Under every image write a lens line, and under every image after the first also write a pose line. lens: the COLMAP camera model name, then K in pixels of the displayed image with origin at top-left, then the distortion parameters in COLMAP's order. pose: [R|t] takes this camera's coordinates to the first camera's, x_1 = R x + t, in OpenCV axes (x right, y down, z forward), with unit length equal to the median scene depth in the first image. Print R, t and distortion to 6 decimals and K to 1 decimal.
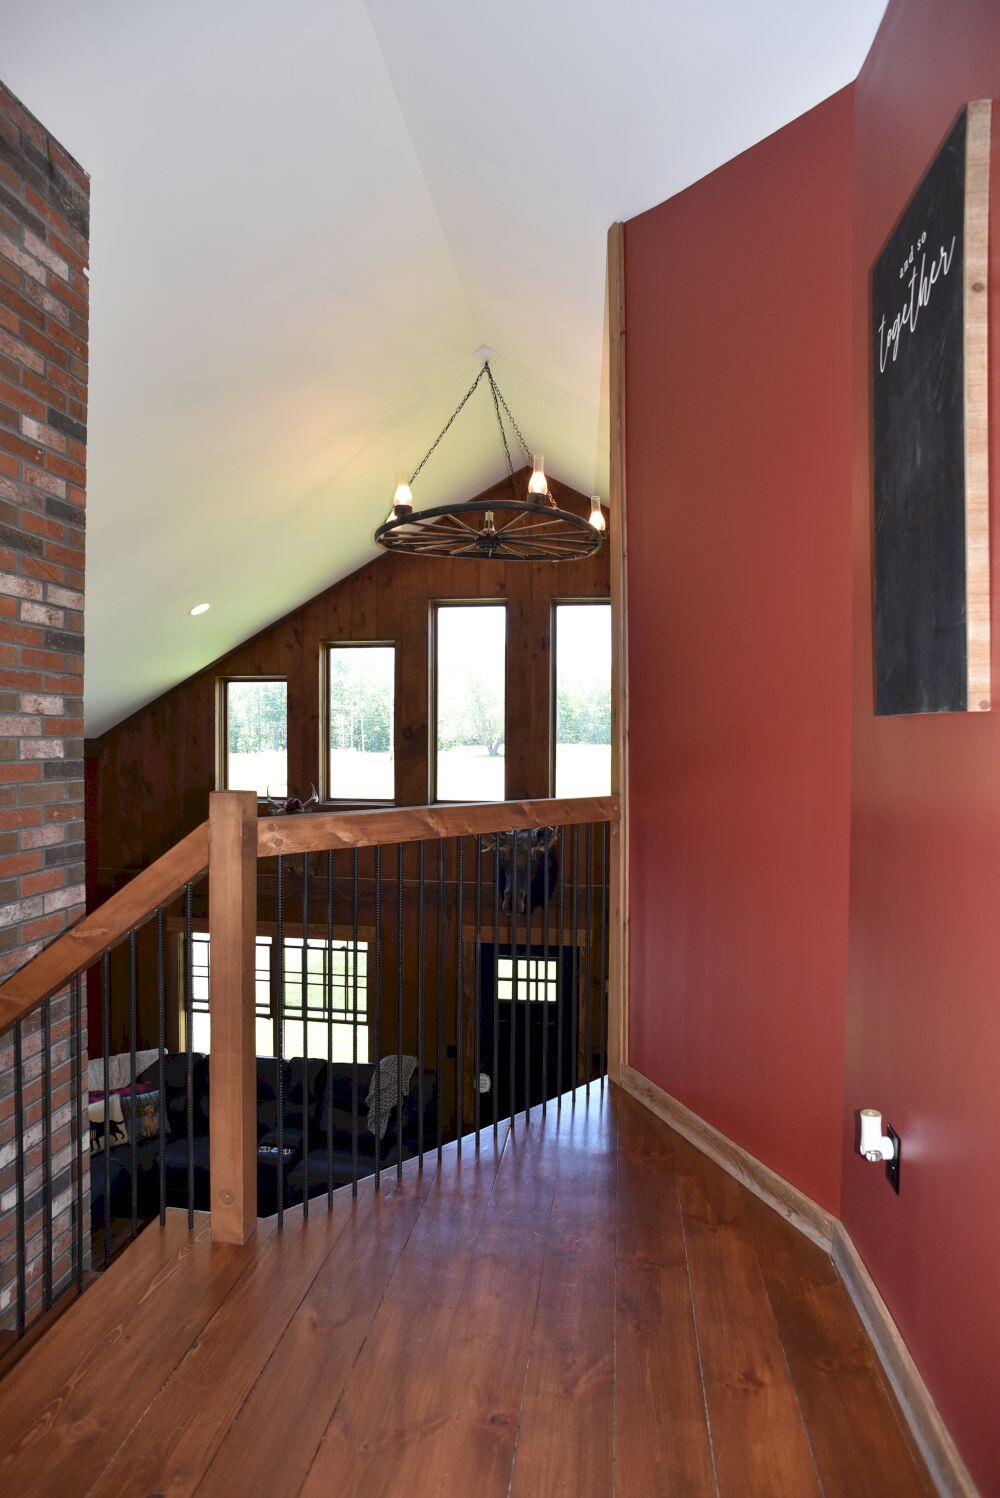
lens RADIAL K [[856.2, 0, 500.0], [0, 856.2, 749.0], [0, 0, 1]] dist [-0.102290, 0.075452]
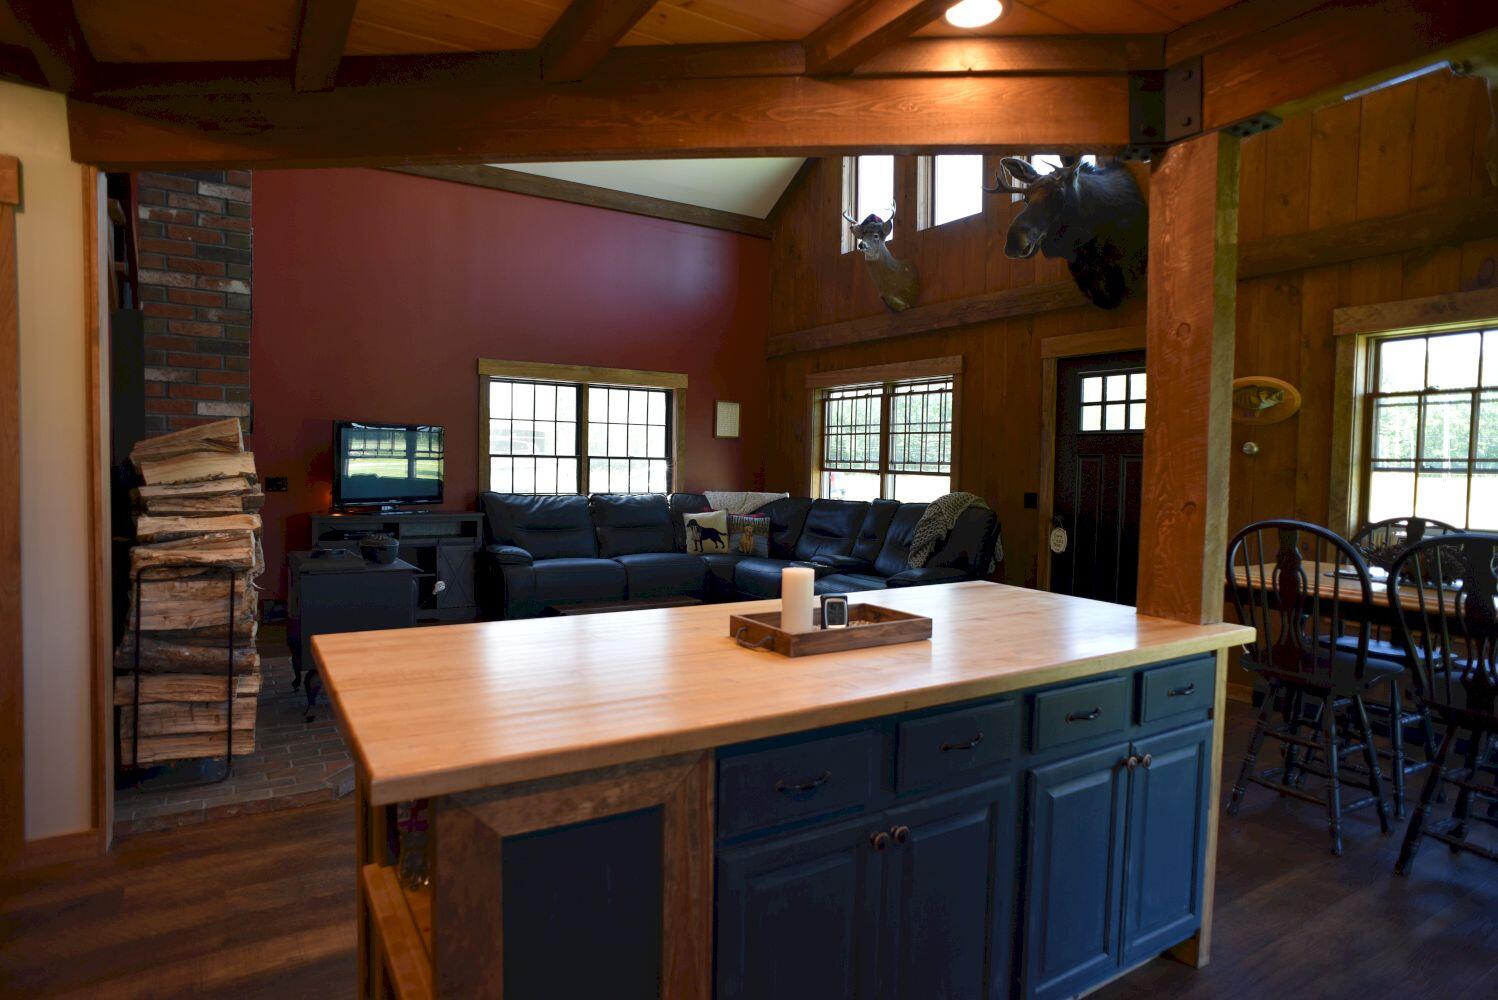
lens RADIAL K [[856.2, 0, 746.9], [0, 856.2, 496.8], [0, 0, 1]] dist [-0.102290, 0.075452]
pose [[0.639011, 0.028308, -0.768677, 0.392638], [-0.035408, 0.999346, 0.007368, 0.360123], [0.768382, 0.022509, 0.639595, 0.278693]]
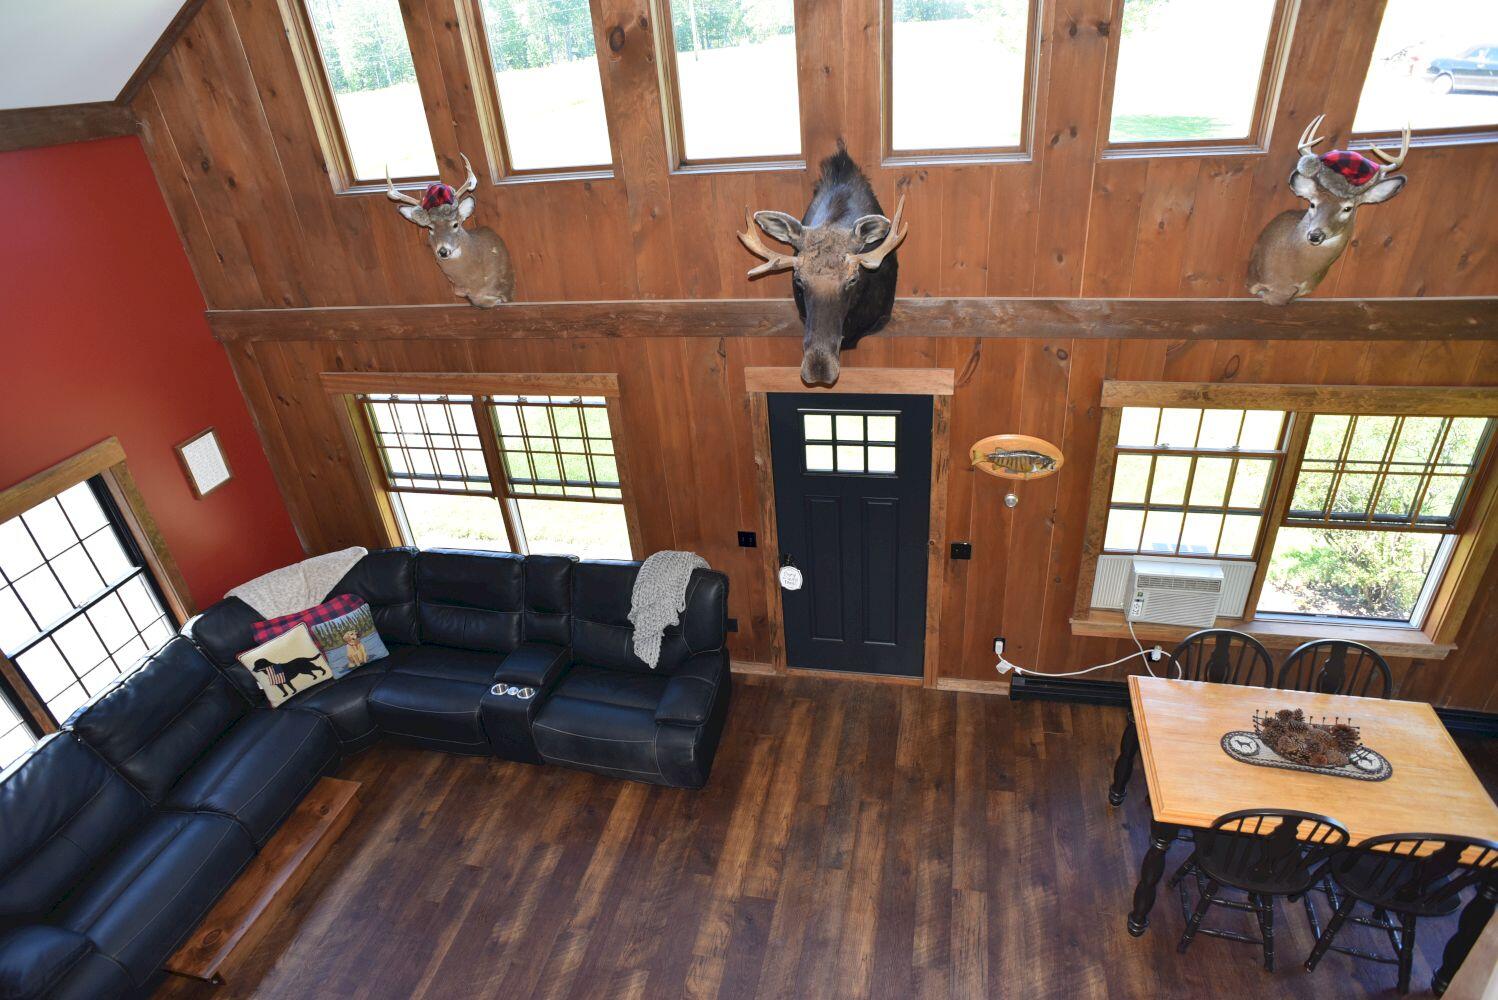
lens RADIAL K [[856.2, 0, 746.9], [0, 856.2, 496.8], [0, 0, 1]] dist [-0.102290, 0.075452]
pose [[0.992458, -0.030688, -0.118683, 0.027911], [0.084126, 0.874697, 0.477313, -0.009893], [0.089163, -0.483698, 0.870682, 0.404764]]
